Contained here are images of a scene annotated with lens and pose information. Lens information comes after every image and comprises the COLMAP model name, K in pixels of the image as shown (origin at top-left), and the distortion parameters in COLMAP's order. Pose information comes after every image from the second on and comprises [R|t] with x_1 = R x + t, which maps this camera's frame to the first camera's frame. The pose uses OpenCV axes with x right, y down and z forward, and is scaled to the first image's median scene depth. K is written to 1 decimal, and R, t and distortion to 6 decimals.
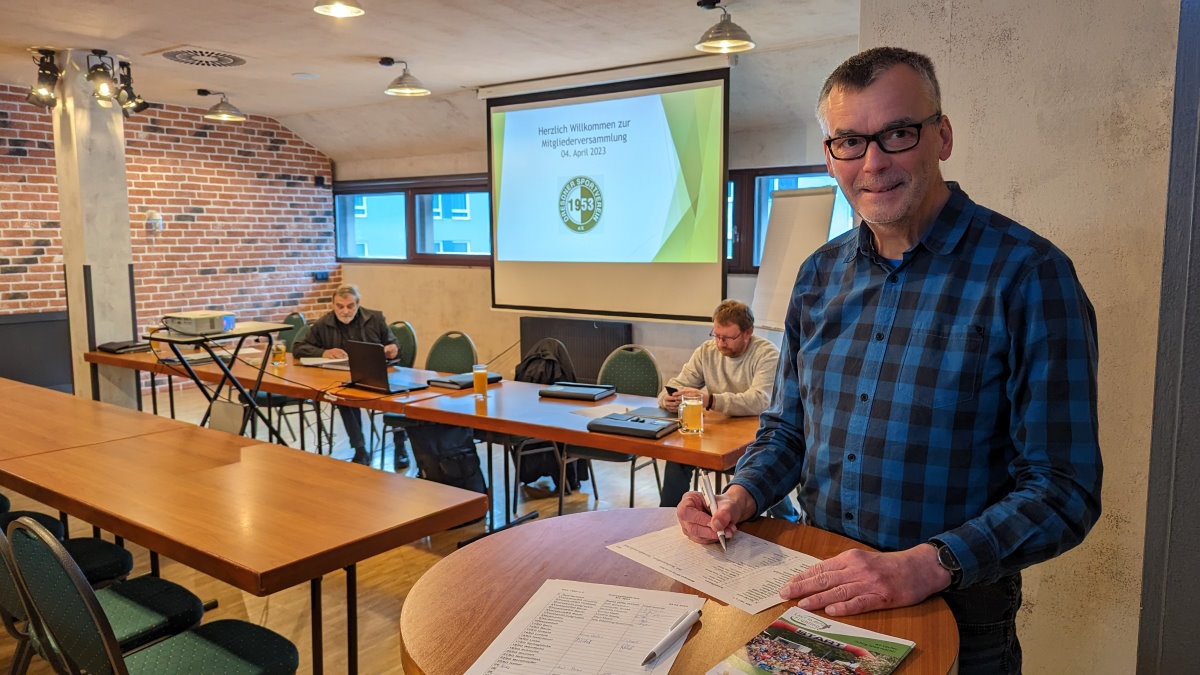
lens RADIAL K [[862.2, 0, 599.0], [0, 862.2, 337.7], [0, 0, 1]] dist [-0.005070, -0.001660]
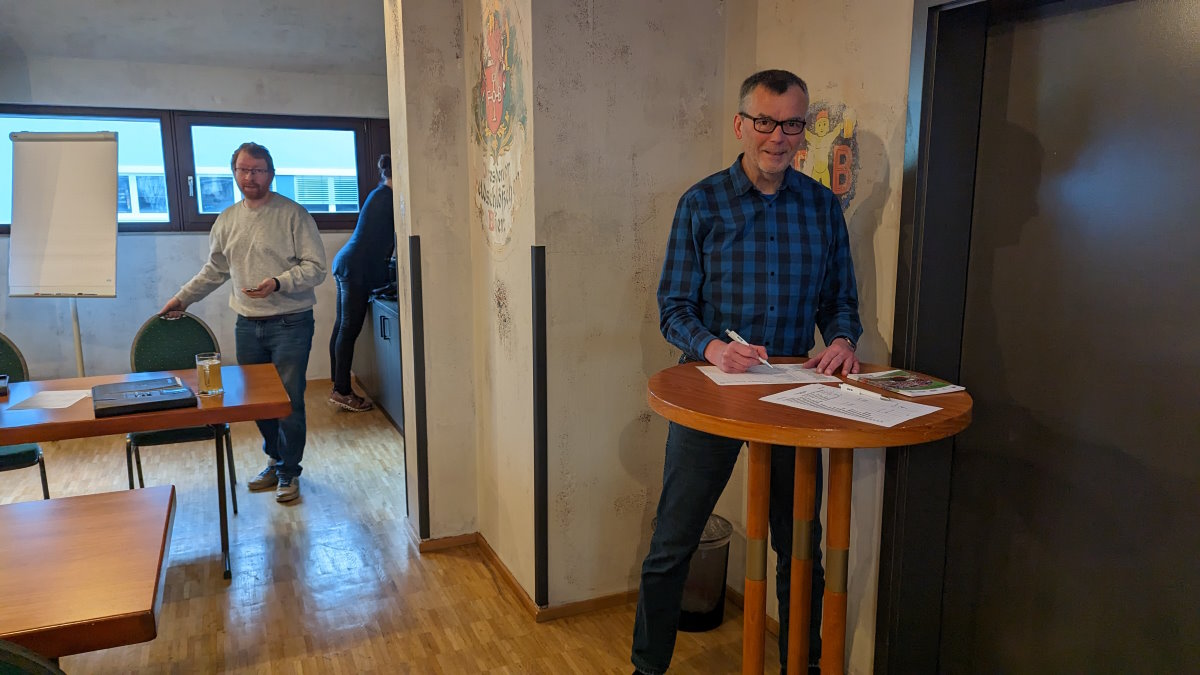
lens RADIAL K [[862.2, 0, 599.2], [0, 862.2, 340.3], [0, 0, 1]] dist [-0.005070, -0.001660]
pose [[0.514457, -0.135488, 0.846745, -1.363586], [0.091559, 0.990473, 0.102858, -0.008635], [-0.852614, 0.024611, 0.521961, 0.392516]]
